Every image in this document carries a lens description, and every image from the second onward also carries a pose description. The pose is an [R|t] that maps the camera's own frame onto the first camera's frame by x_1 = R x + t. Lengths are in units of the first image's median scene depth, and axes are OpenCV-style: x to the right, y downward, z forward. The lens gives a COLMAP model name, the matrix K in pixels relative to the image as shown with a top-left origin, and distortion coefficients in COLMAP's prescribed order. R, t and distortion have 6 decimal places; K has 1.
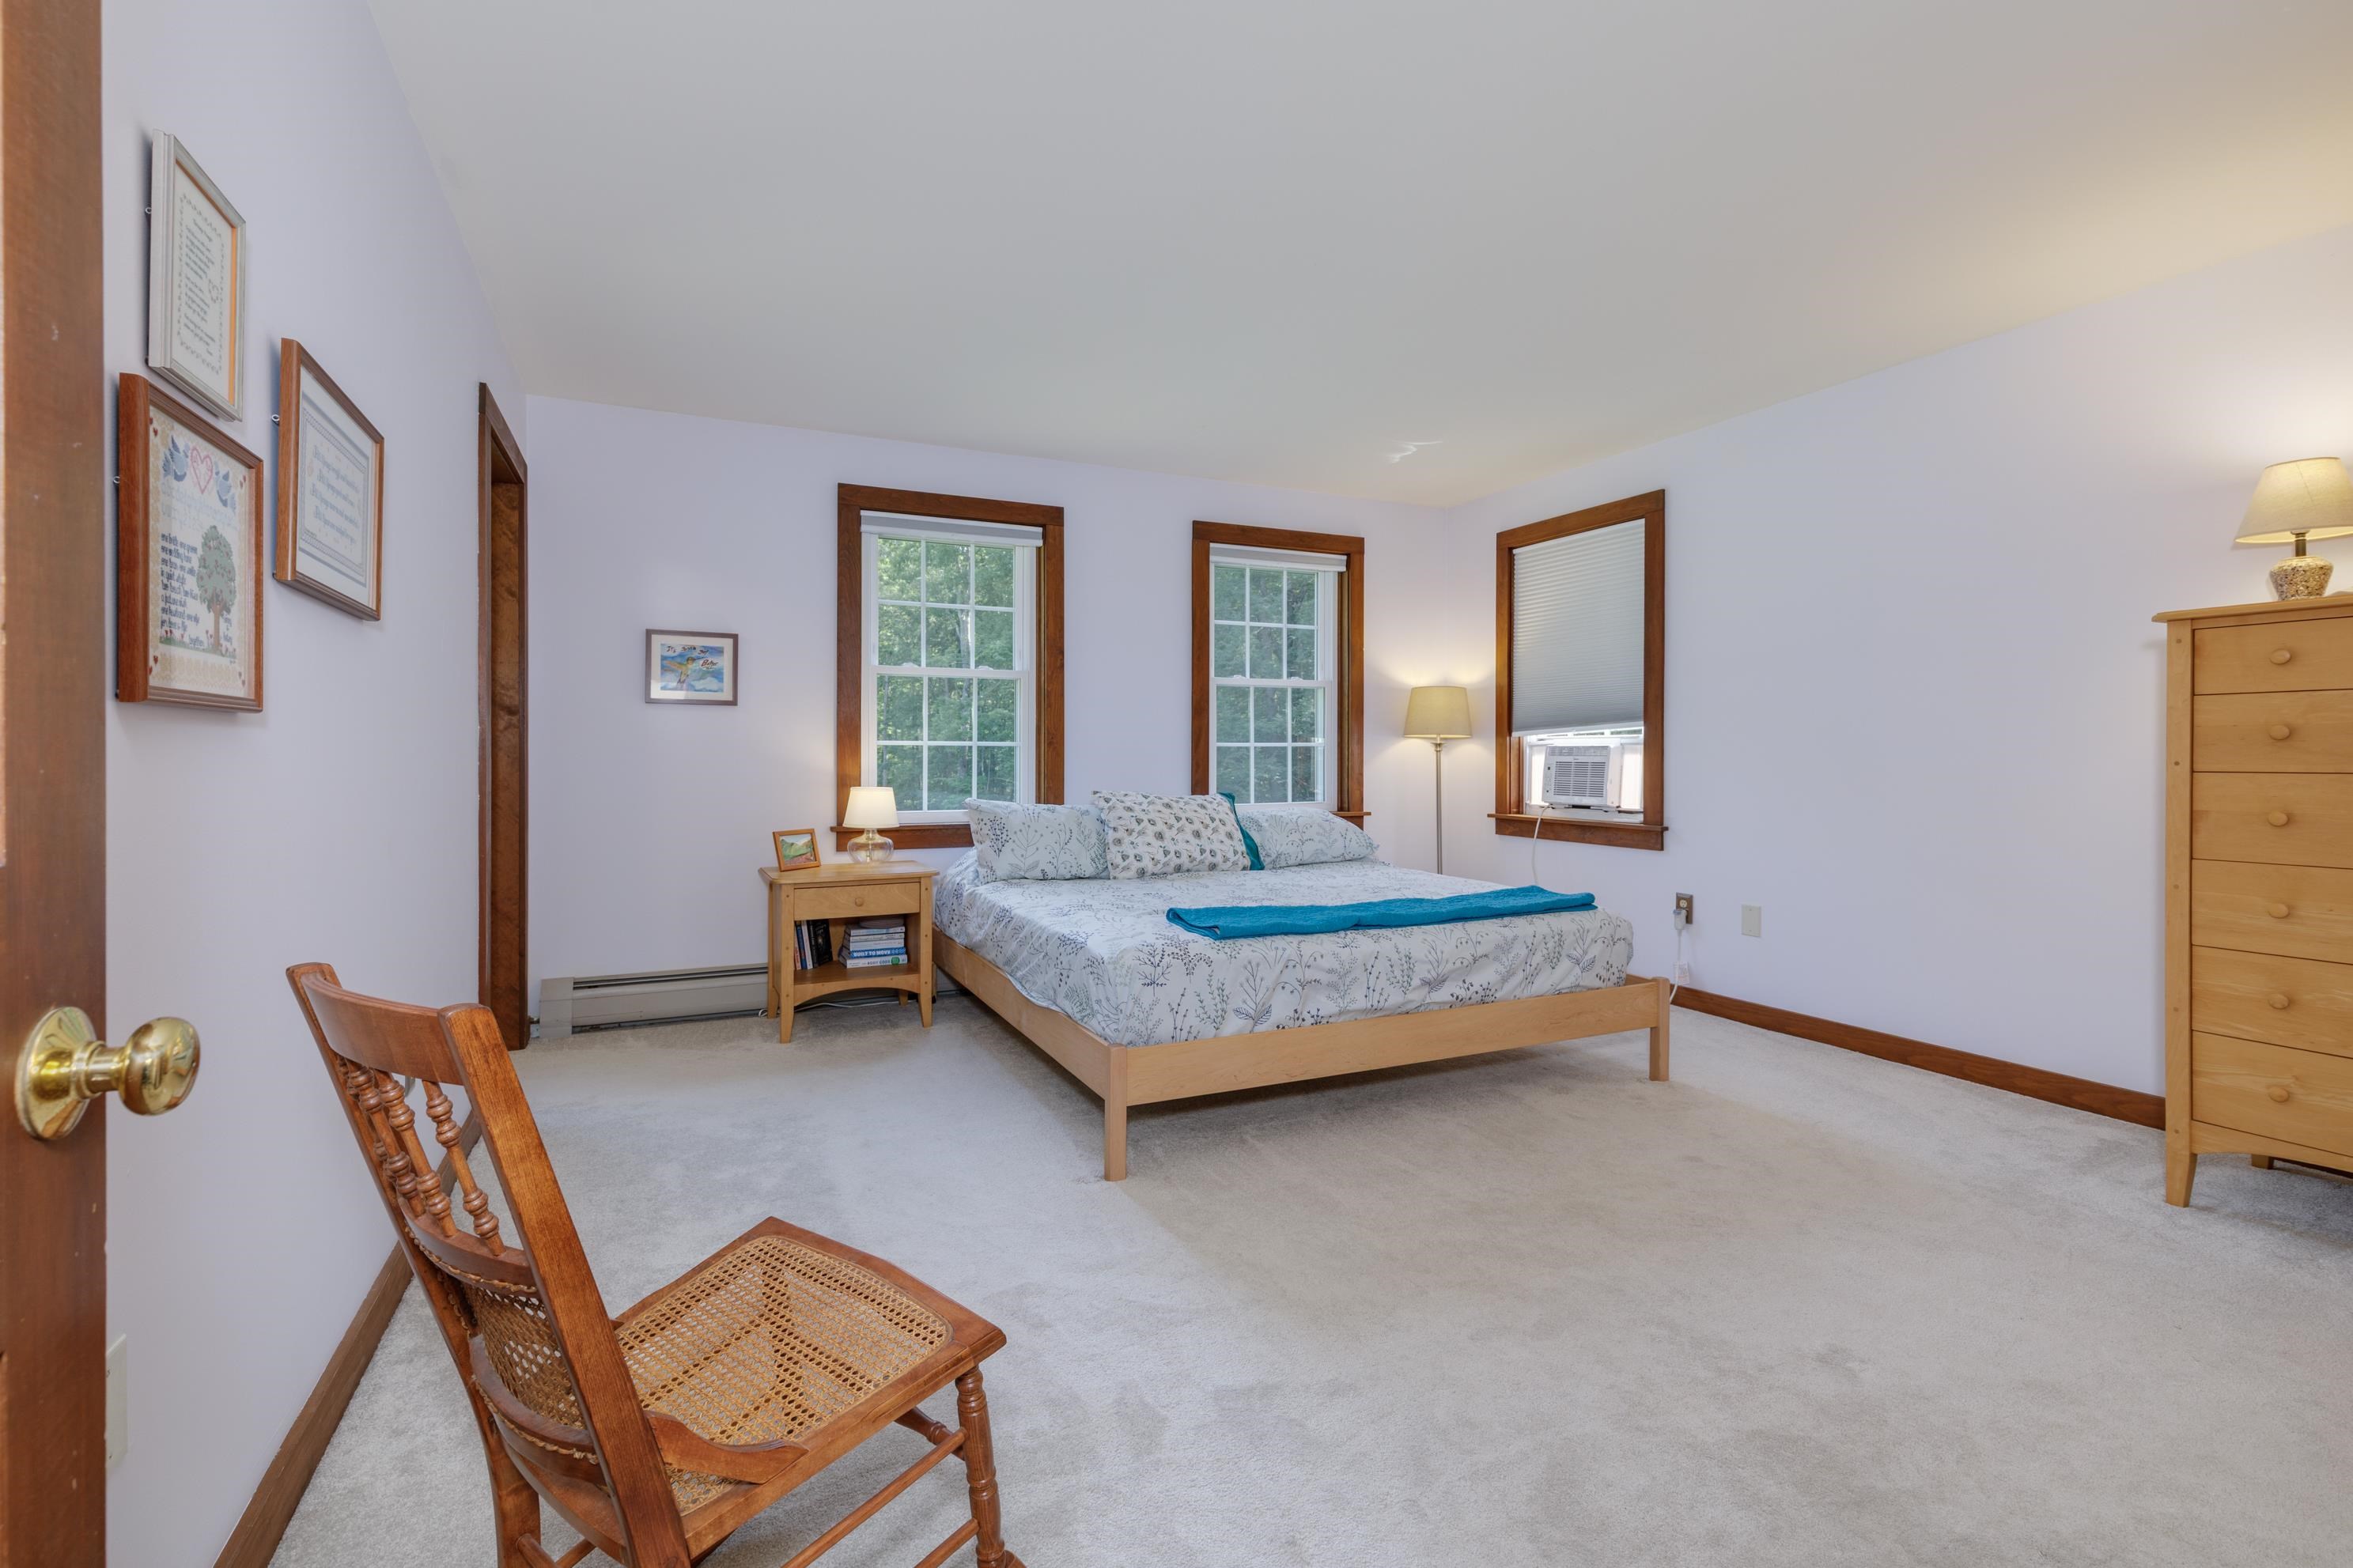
lens RADIAL K [[1078.0, 0, 1120.6], [0, 1078.0, 753.9], [0, 0, 1]] dist [0.009494, 0.001011]
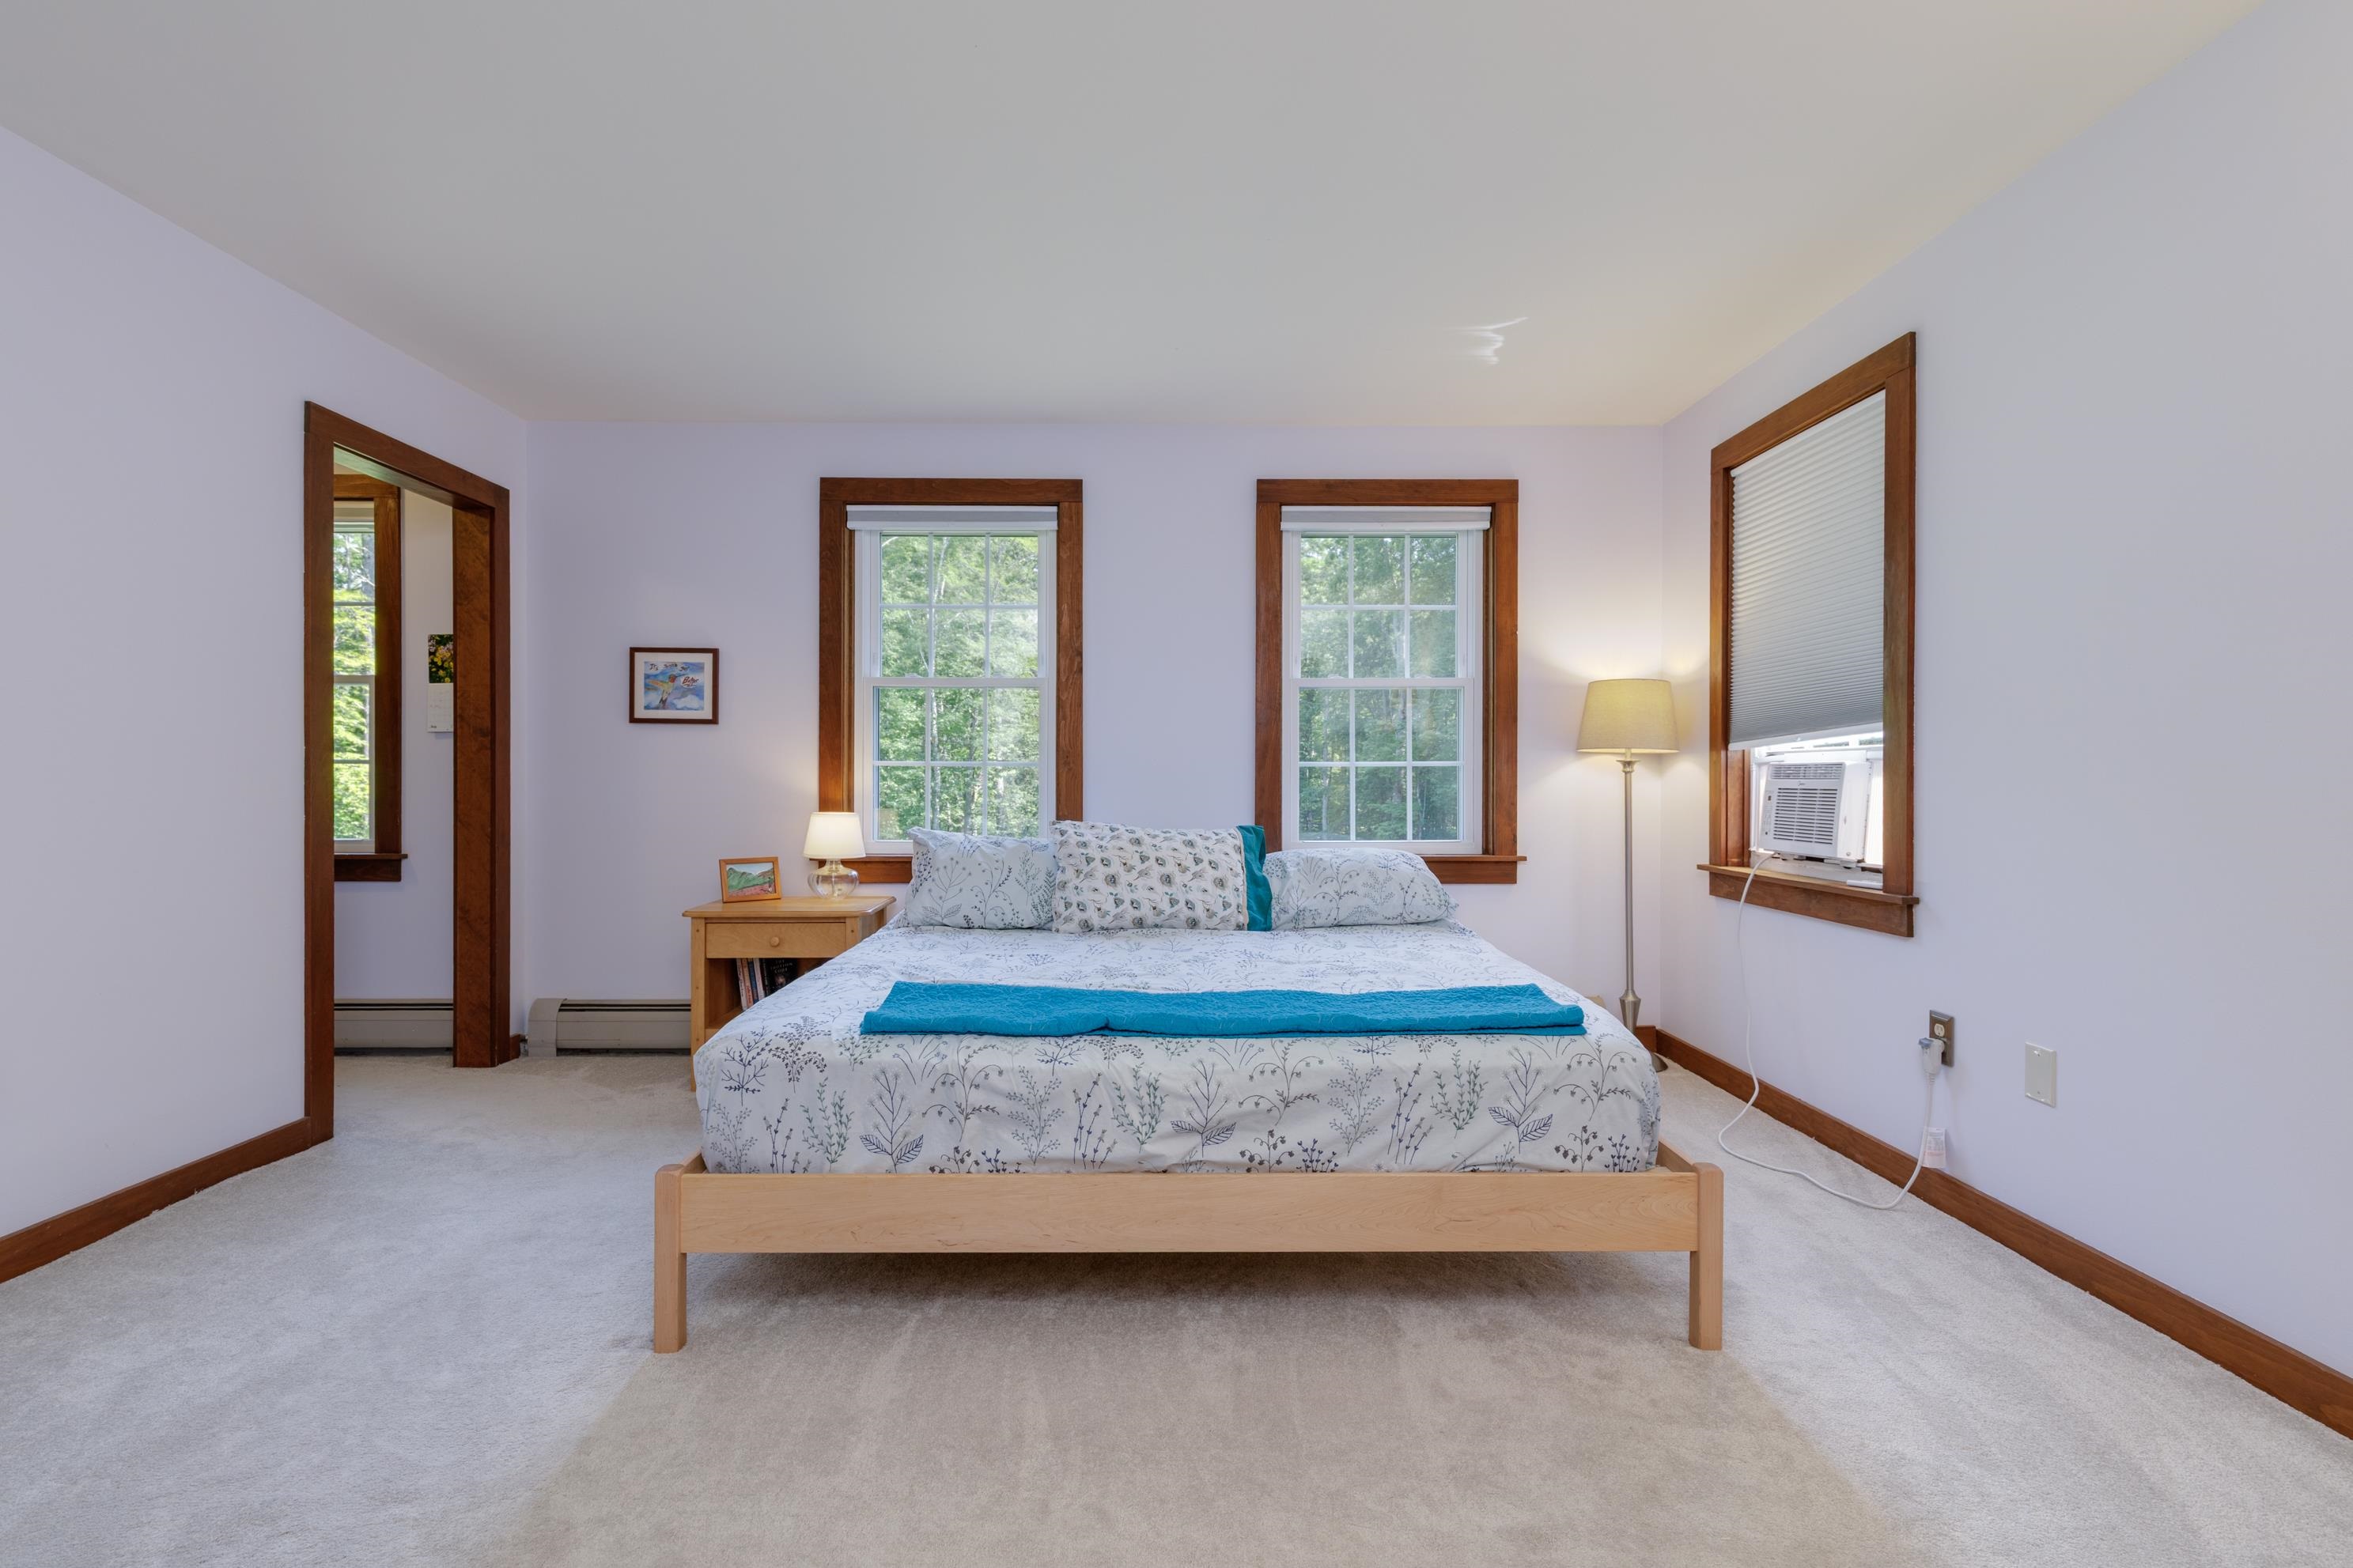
lens RADIAL K [[1078.0, 0, 1175.7], [0, 1078.0, 777.1], [0, 0, 1]] dist [0.009494, 0.001011]
pose [[0.911513, 0.000206, -0.411271, 0.390931], [-0.000910, 0.999998, -0.001516, 0.002440], [0.411270, 0.001756, 0.911512, 0.297639]]
